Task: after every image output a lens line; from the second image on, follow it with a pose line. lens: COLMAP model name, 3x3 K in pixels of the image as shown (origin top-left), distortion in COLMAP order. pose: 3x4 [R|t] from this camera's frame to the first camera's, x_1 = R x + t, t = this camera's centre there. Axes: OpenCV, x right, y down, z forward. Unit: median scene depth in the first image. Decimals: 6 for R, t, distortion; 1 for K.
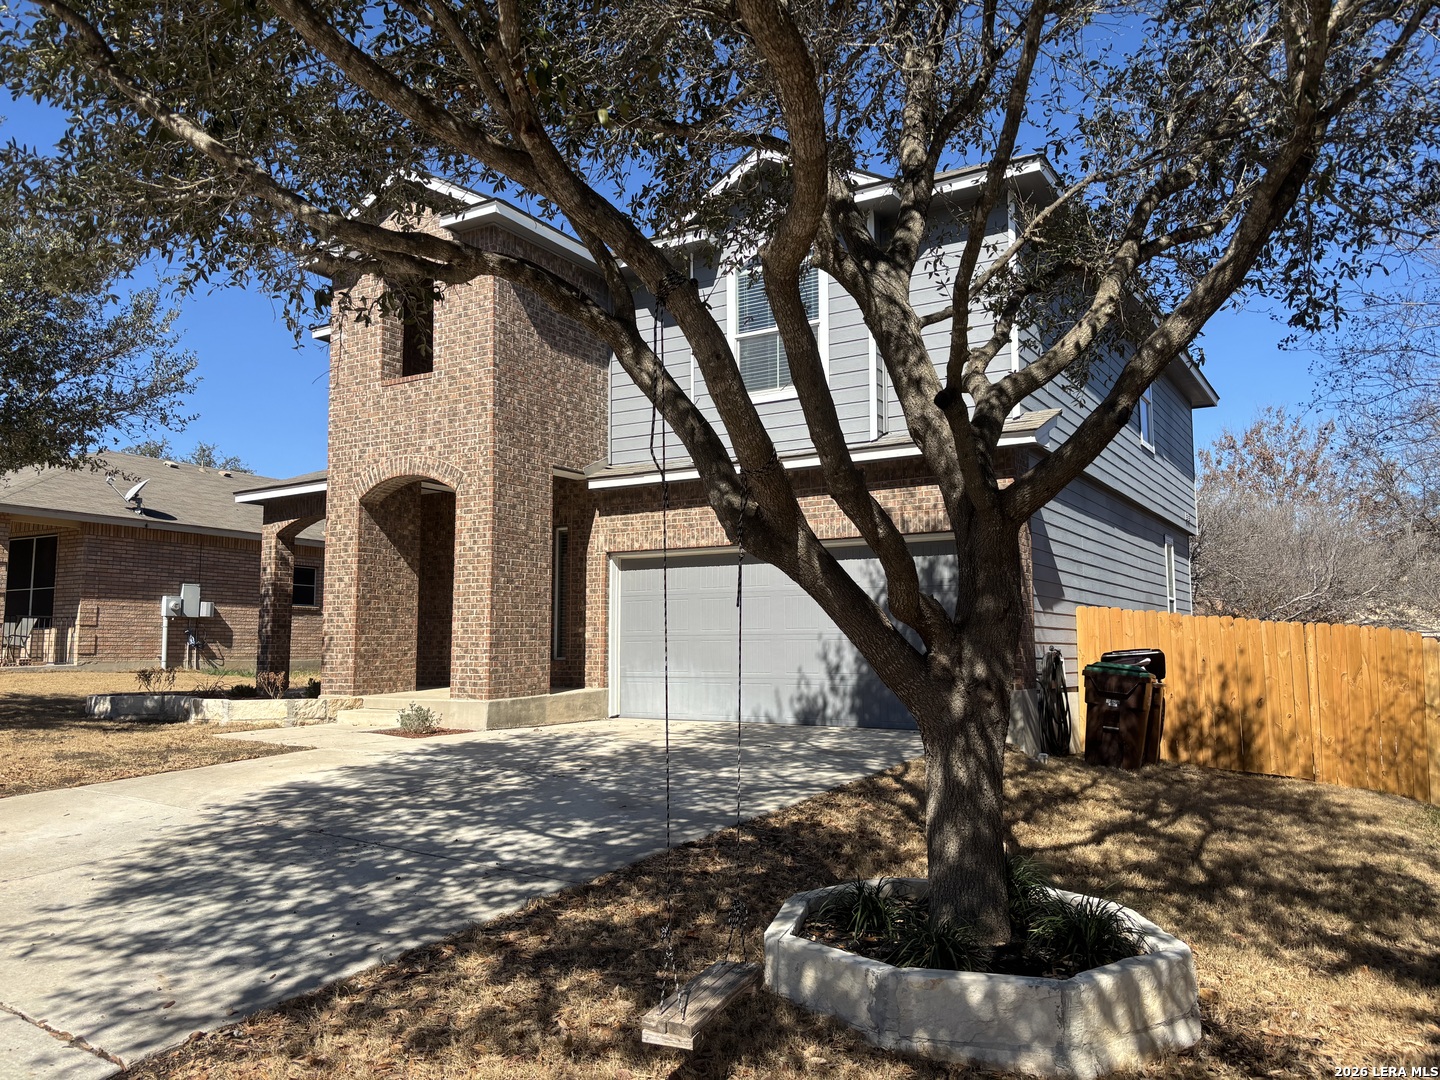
lens RADIAL K [[1101.4, 0, 720.0], [0, 1101.4, 540.0], [0, 0, 1]] dist [0.022827, -0.003423]
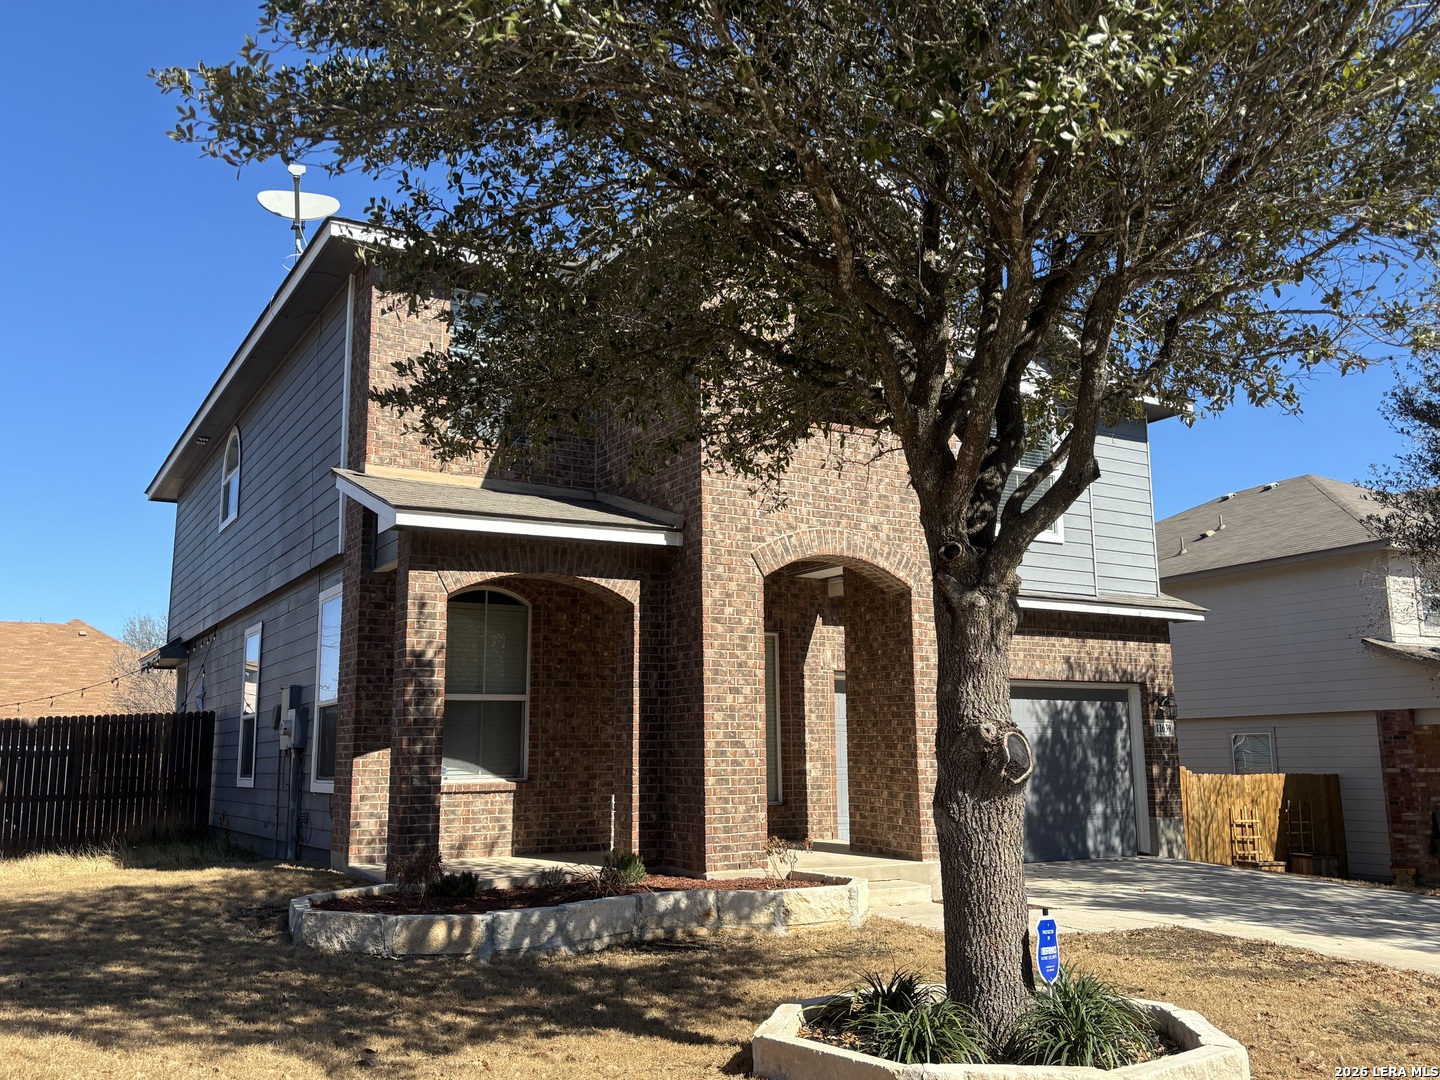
lens RADIAL K [[1231.2, 0, 720.0], [0, 1231.2, 540.0], [0, 0, 1]] dist [0.095555, -0.005761]
pose [[0.458700, 0.153806, 0.875179, -1.053487], [-0.081806, 0.988033, -0.130763, 0.045898], [-0.884818, -0.011614, 0.465793, 0.691017]]
